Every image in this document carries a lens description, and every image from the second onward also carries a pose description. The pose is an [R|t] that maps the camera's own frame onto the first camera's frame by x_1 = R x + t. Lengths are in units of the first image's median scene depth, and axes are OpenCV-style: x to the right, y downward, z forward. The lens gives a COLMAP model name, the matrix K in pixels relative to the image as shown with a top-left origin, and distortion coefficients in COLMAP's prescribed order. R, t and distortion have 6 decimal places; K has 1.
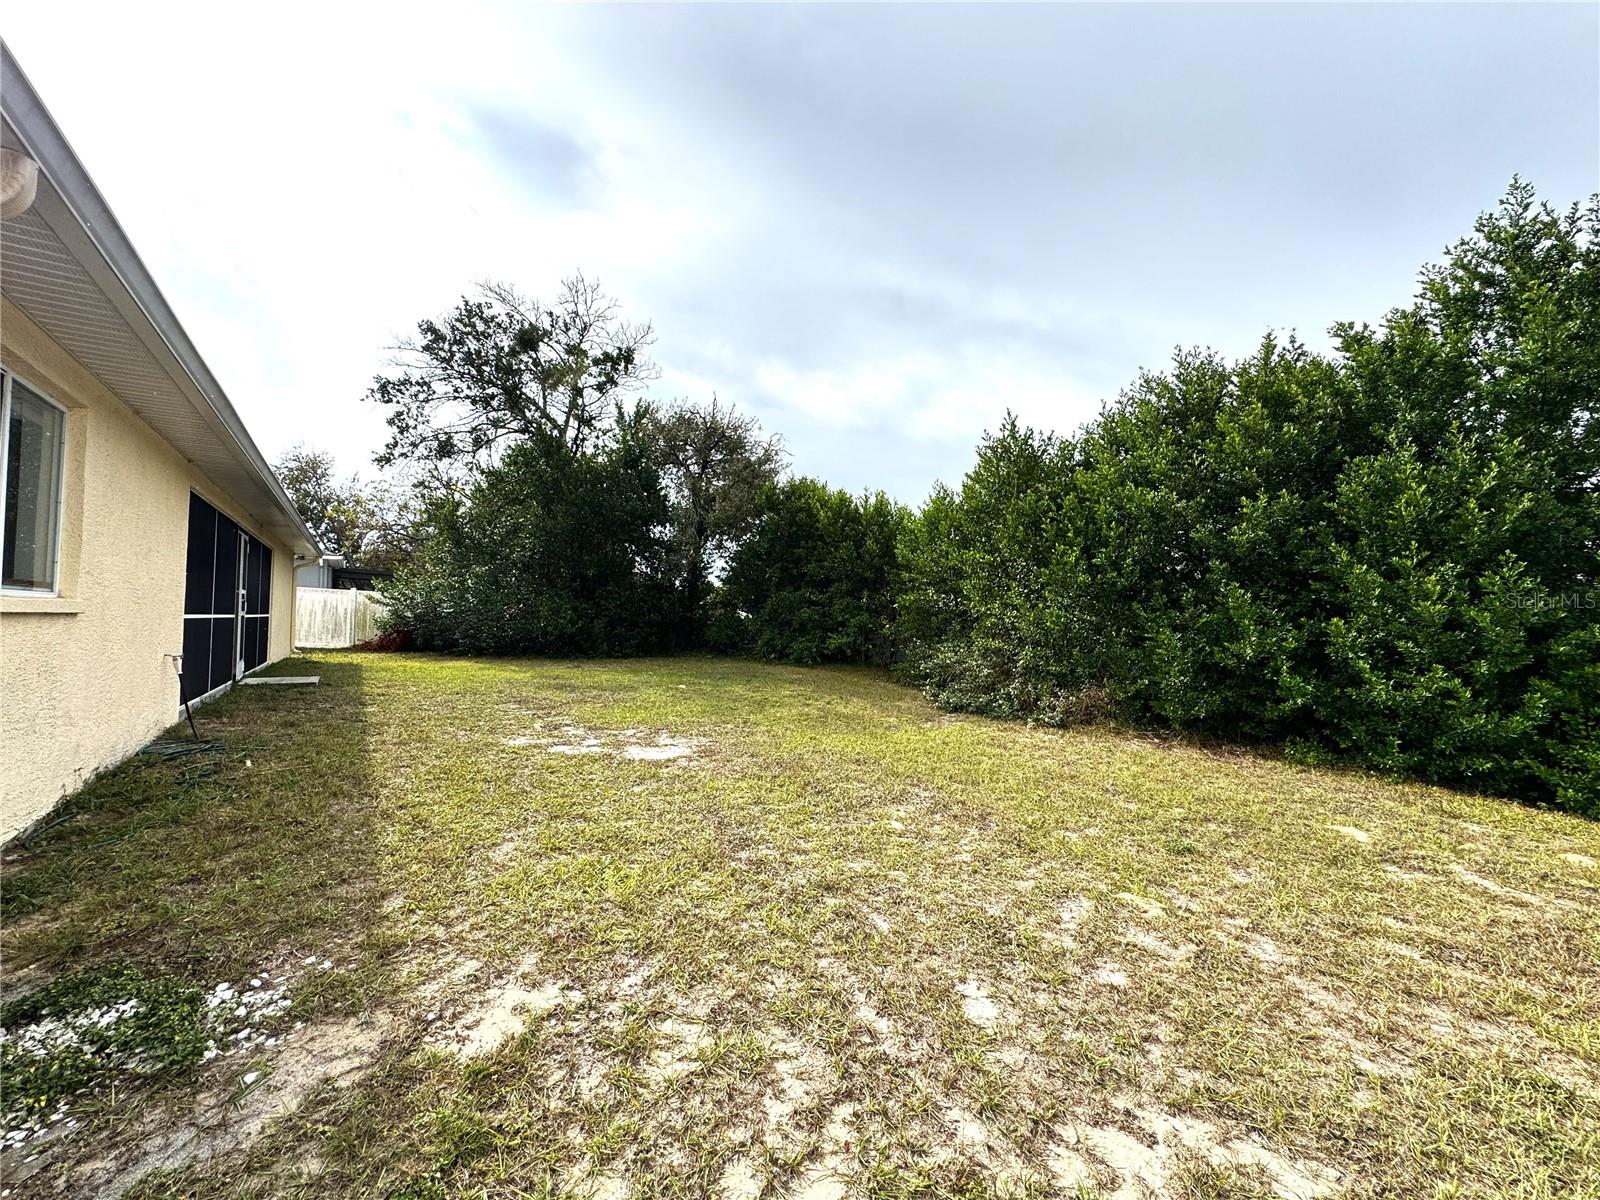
lens RADIAL K [[644.7, 0, 798.9], [0, 644.7, 604.3], [0, 0, 1]] dist [-0.002897, -0.000685]
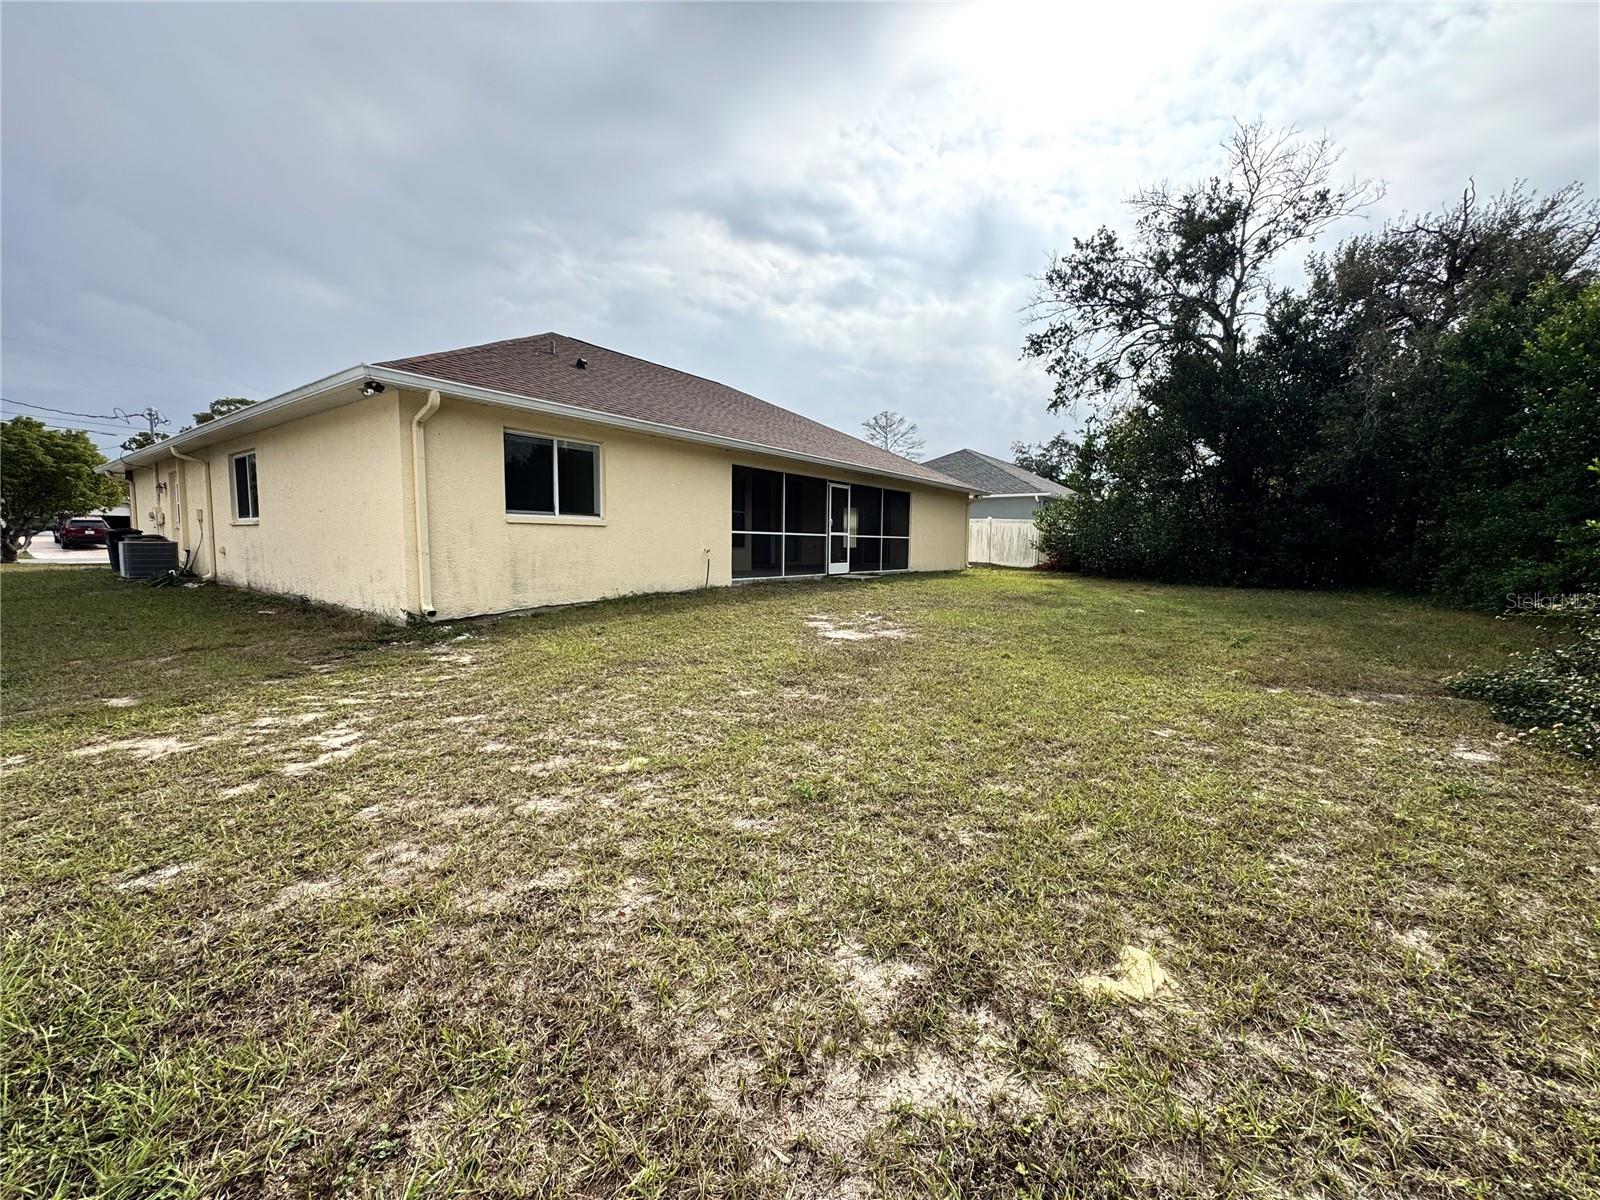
lens RADIAL K [[644.7, 0, 799.5], [0, 644.7, 595.6], [0, 0, 1]] dist [-0.002897, -0.000685]
pose [[0.323139, 0.064767, -0.944133, 0.383469], [0.017517, 0.997075, 0.074394, 0.027678], [0.946189, -0.040578, 0.321060, 0.225021]]
